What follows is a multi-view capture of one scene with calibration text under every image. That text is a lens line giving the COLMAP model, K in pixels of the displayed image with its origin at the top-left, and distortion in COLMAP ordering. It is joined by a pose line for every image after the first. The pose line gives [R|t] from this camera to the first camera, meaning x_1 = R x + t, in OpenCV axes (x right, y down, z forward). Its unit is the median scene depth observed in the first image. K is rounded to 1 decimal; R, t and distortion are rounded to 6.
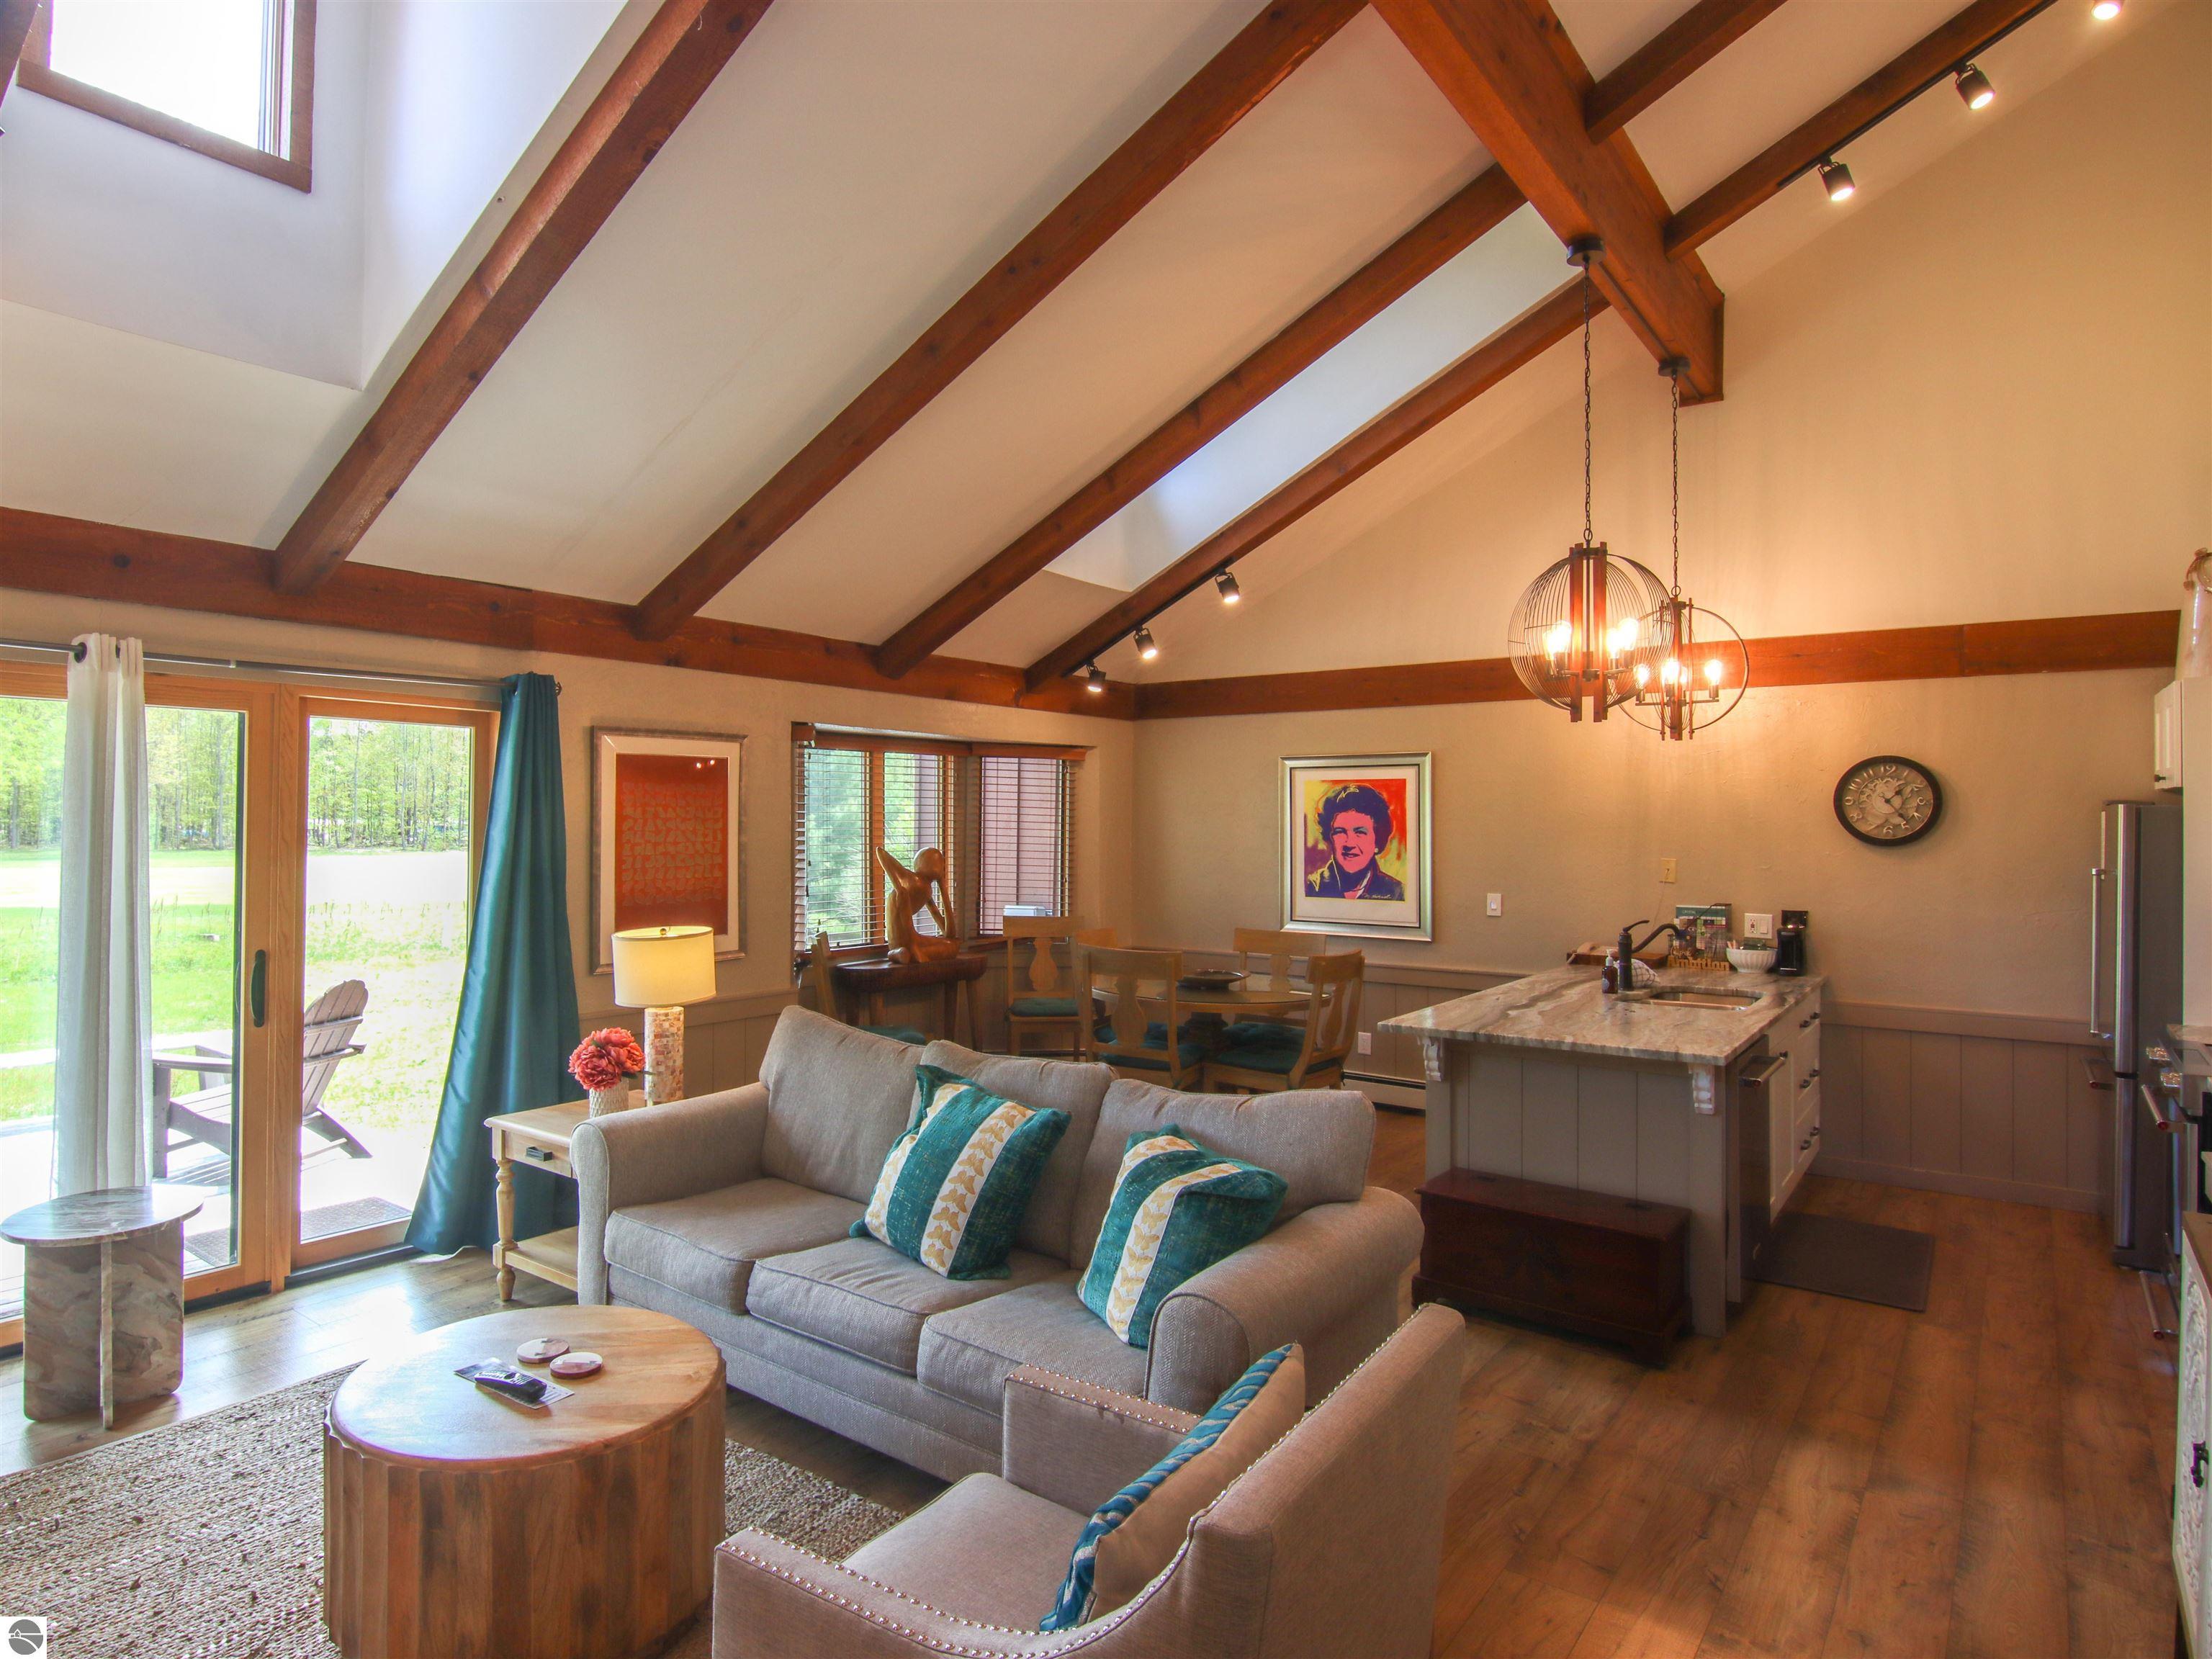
lens RADIAL K [[1132.4, 0, 1040.0], [0, 1132.4, 817.2], [0, 0, 1]] dist [0.000143, -0.015833]
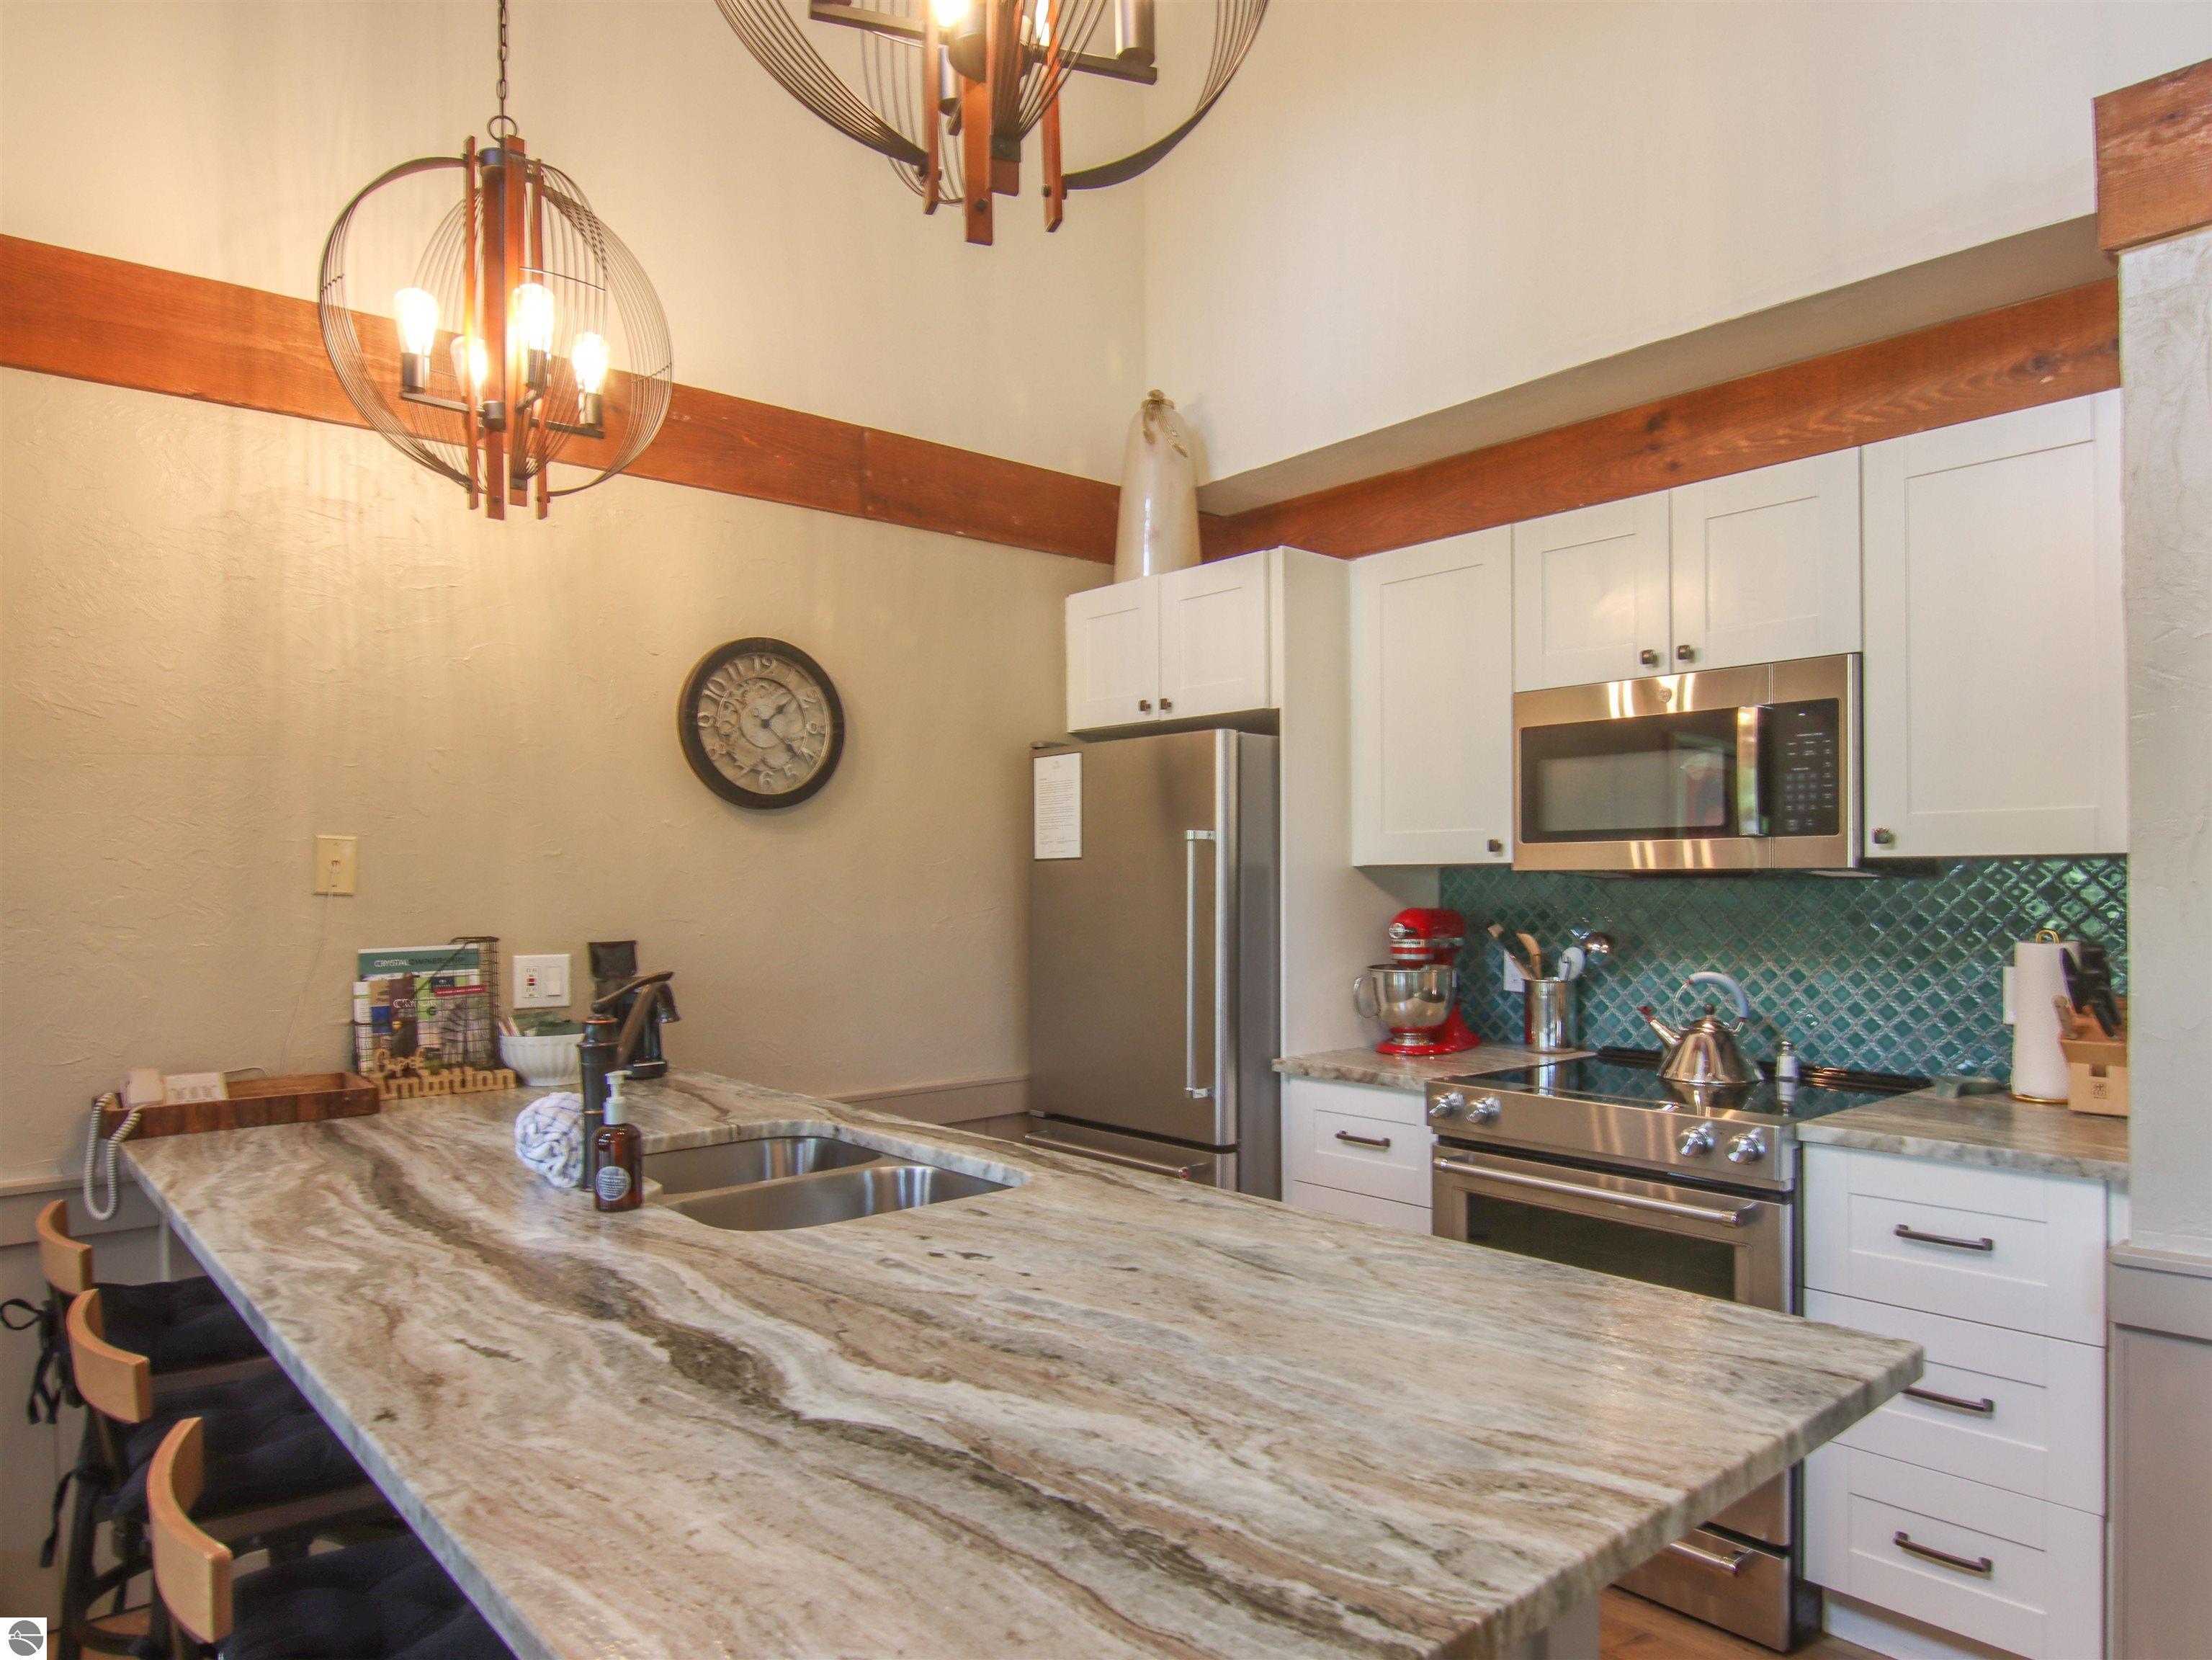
lens RADIAL K [[1411.3, 0, 1112.9], [0, 1411.3, 879.2], [0, 0, 1]] dist [-0.003590, -0.002638]
pose [[0.185833, -0.007847, 0.982550, 0.094121], [-0.001868, 0.999963, 0.008340, 0.039561], [-0.982580, -0.003385, 0.185811, 0.529767]]
